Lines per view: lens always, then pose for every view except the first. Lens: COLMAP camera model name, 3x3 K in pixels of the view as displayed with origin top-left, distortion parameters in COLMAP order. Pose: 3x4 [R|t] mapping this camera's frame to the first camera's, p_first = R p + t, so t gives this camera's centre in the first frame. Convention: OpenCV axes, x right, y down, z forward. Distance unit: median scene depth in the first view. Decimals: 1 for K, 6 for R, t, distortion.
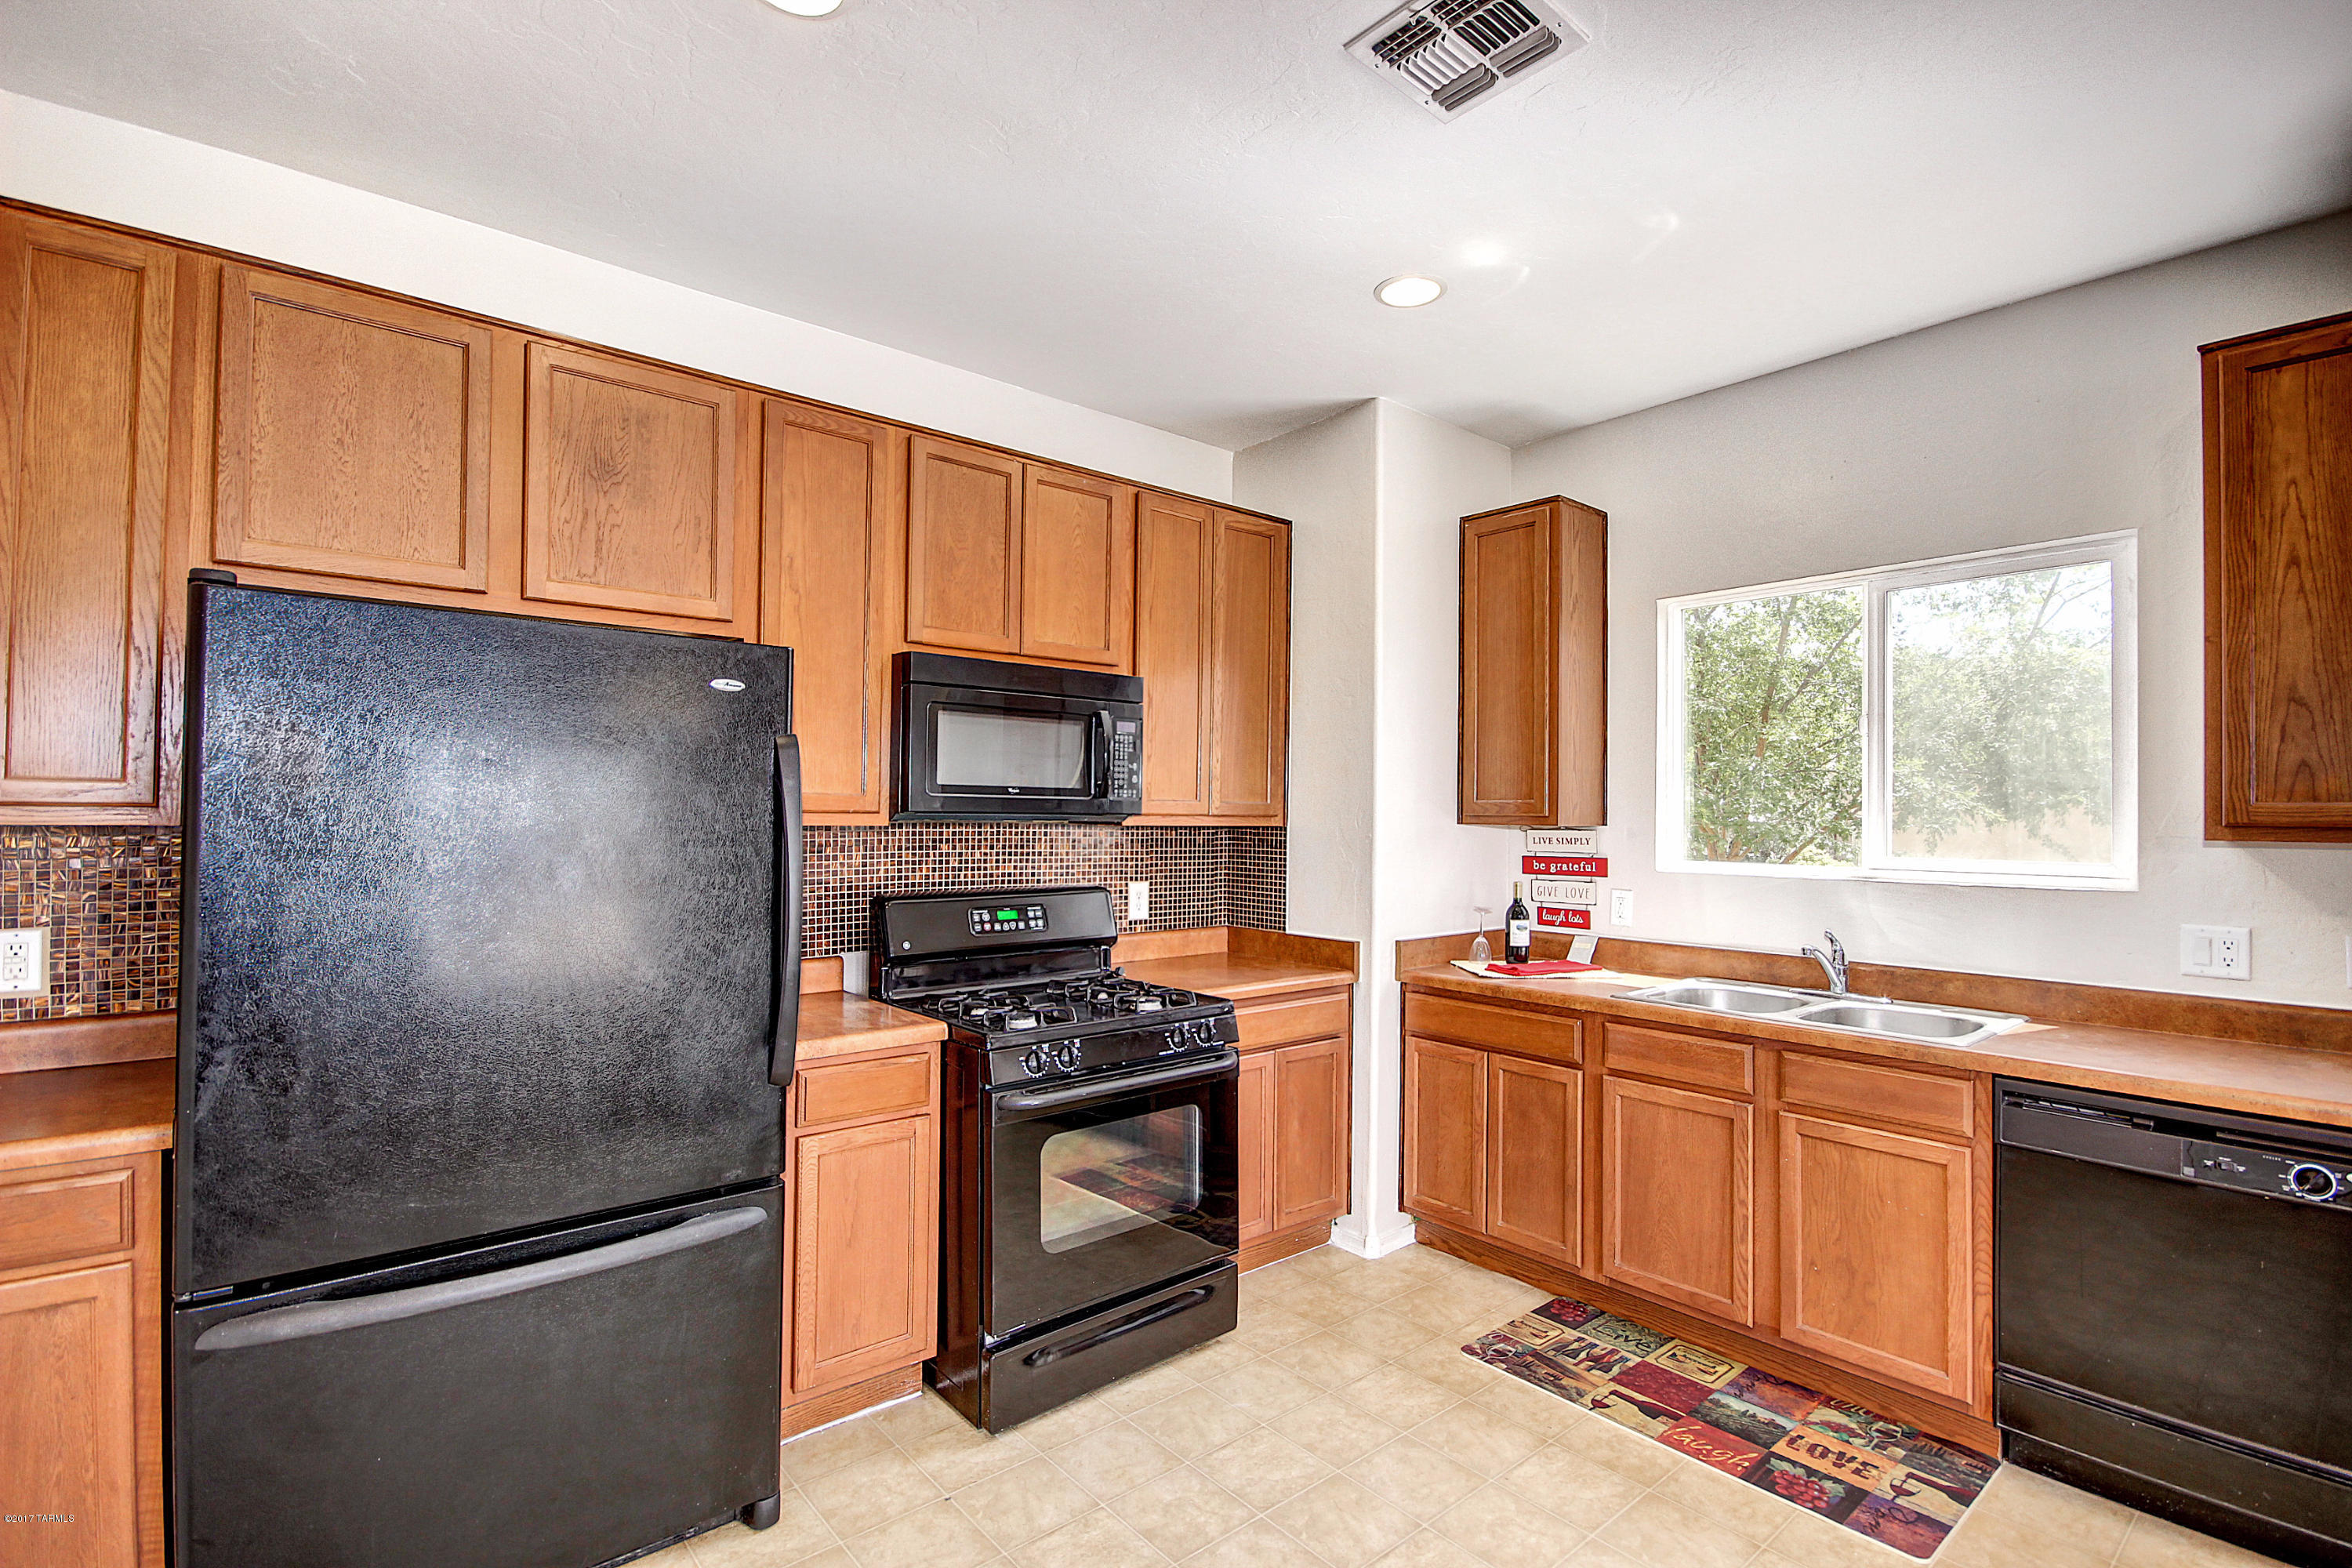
lens RADIAL K [[1103.0, 0, 1176.3], [0, 1103.0, 810.1], [0, 0, 1]] dist [-0.000666, -0.000163]
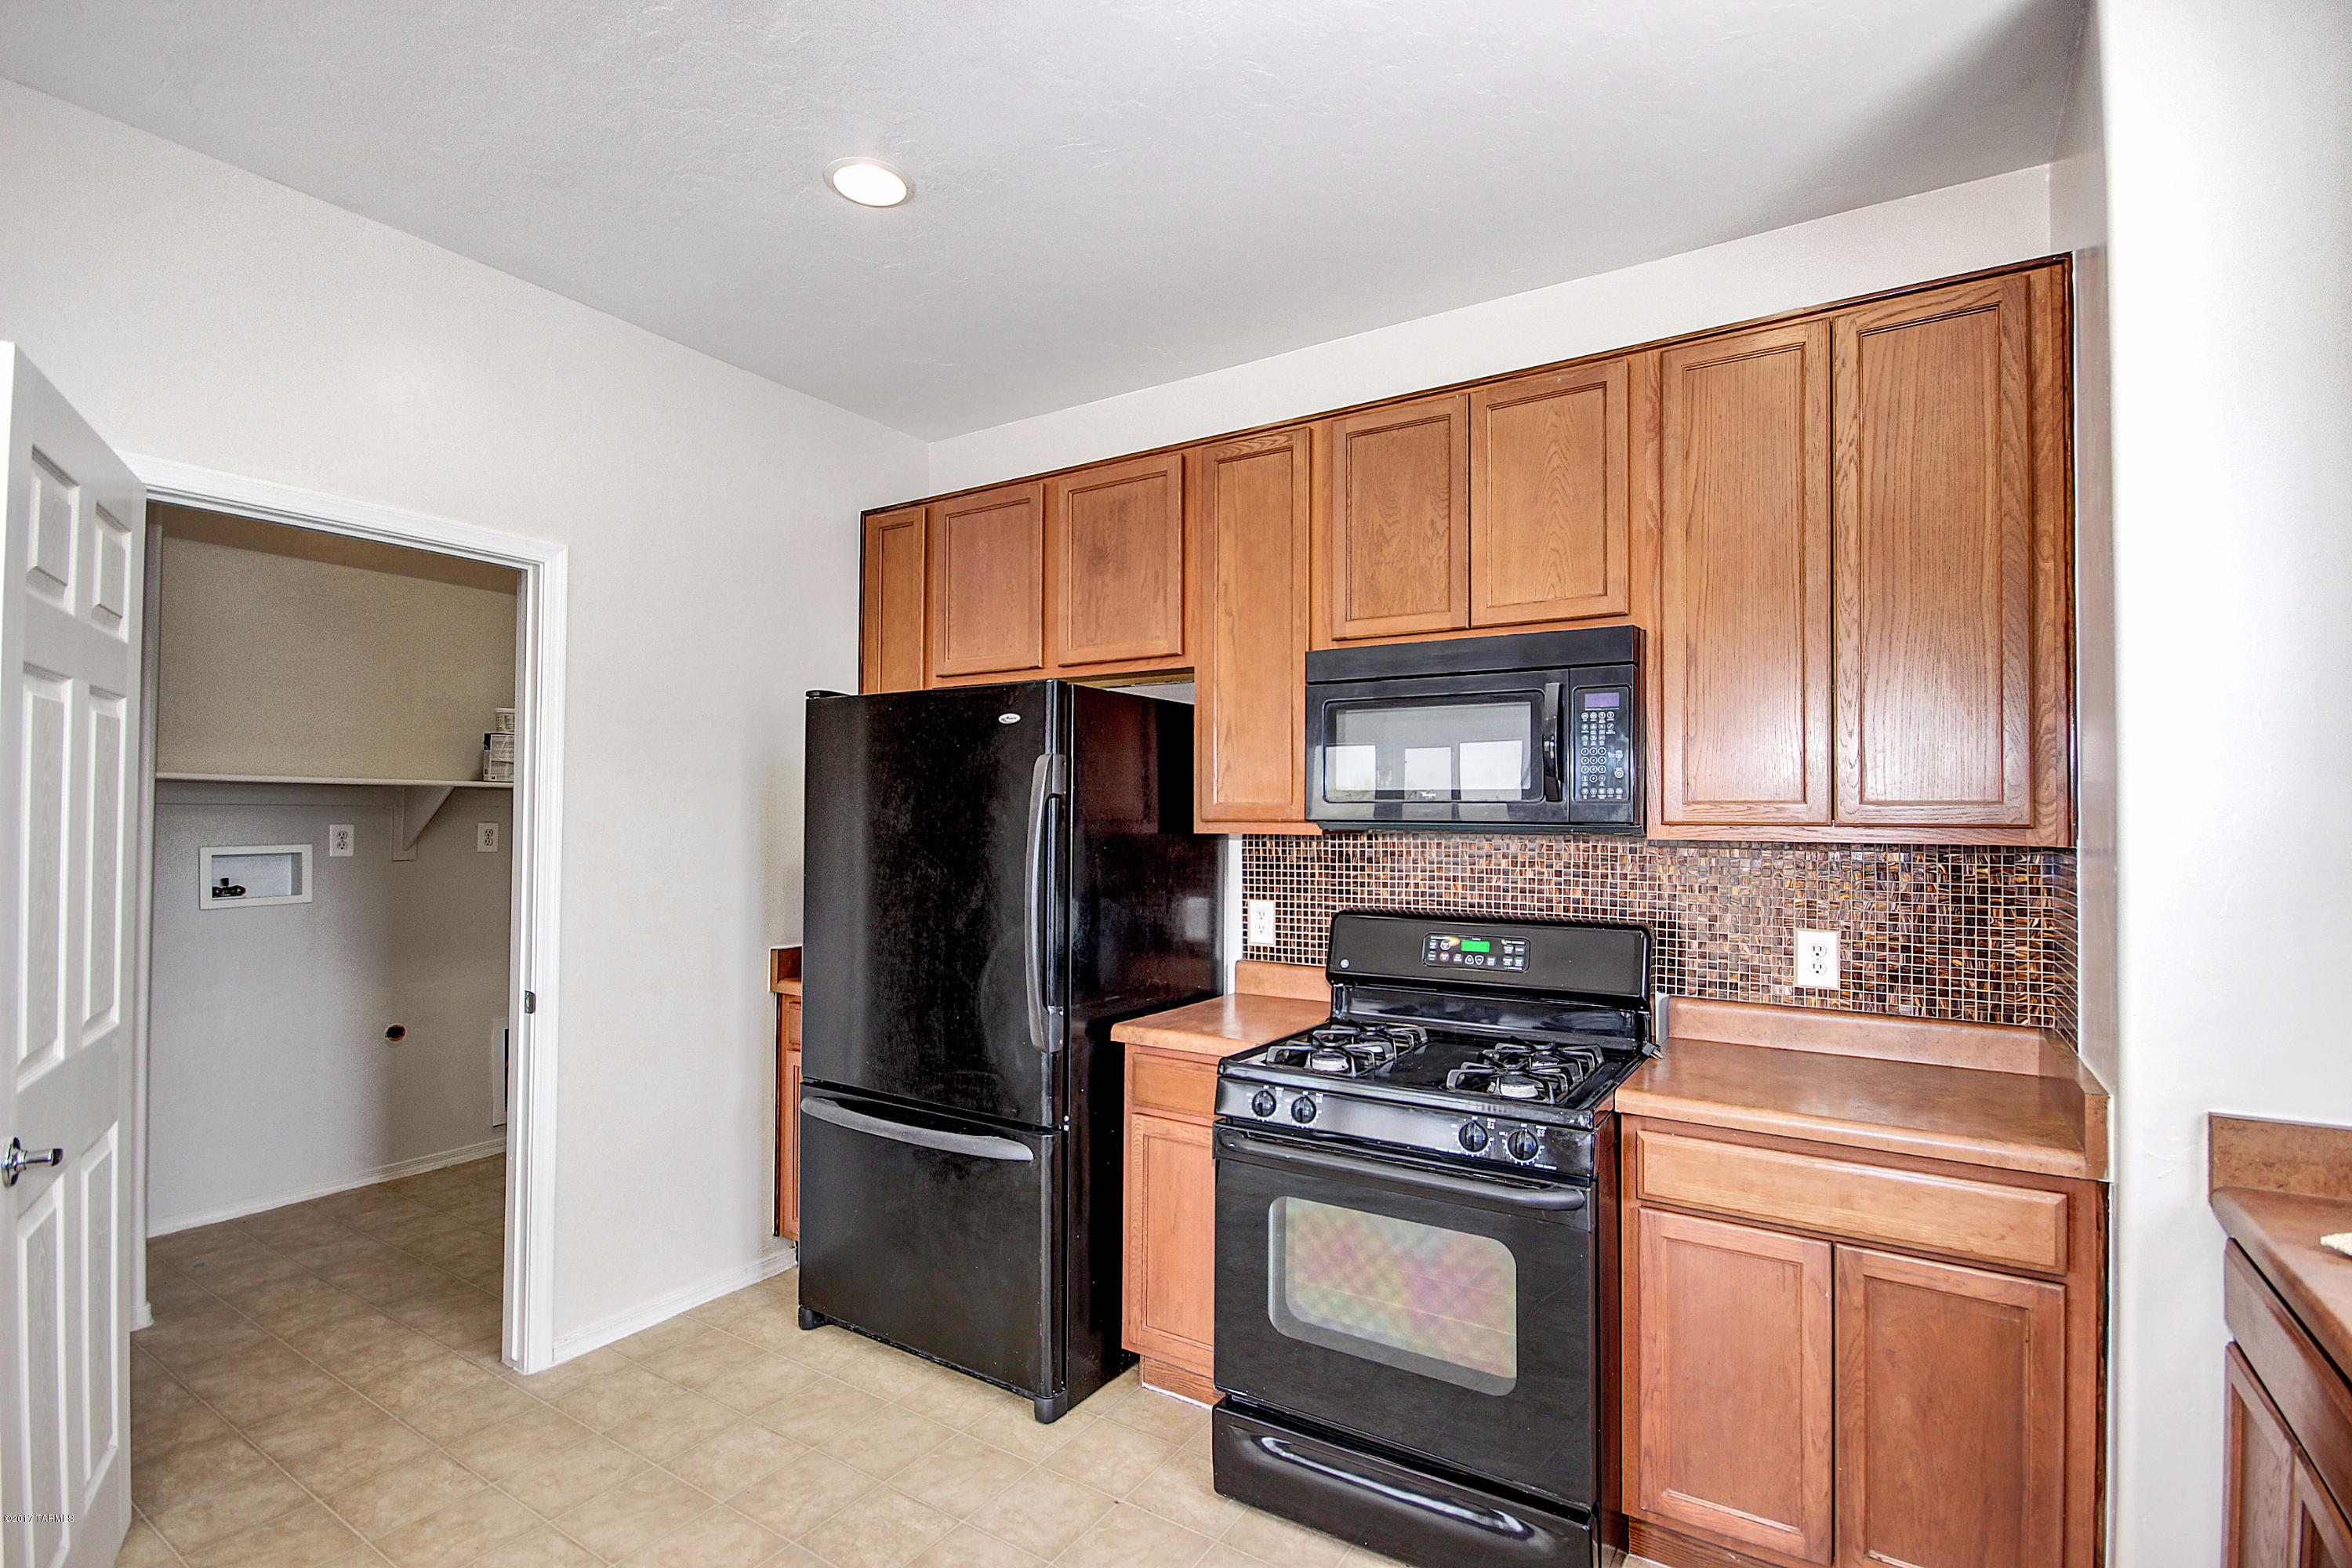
lens RADIAL K [[1103.0, 0, 1176.3], [0, 1103.0, 810.1], [0, 0, 1]] dist [-0.000666, -0.000163]
pose [[0.293020, -0.014938, -0.955990, 0.578589], [-0.000280, 0.999877, -0.015709, 0.006932], [0.956106, 0.004871, 0.292980, 0.558923]]
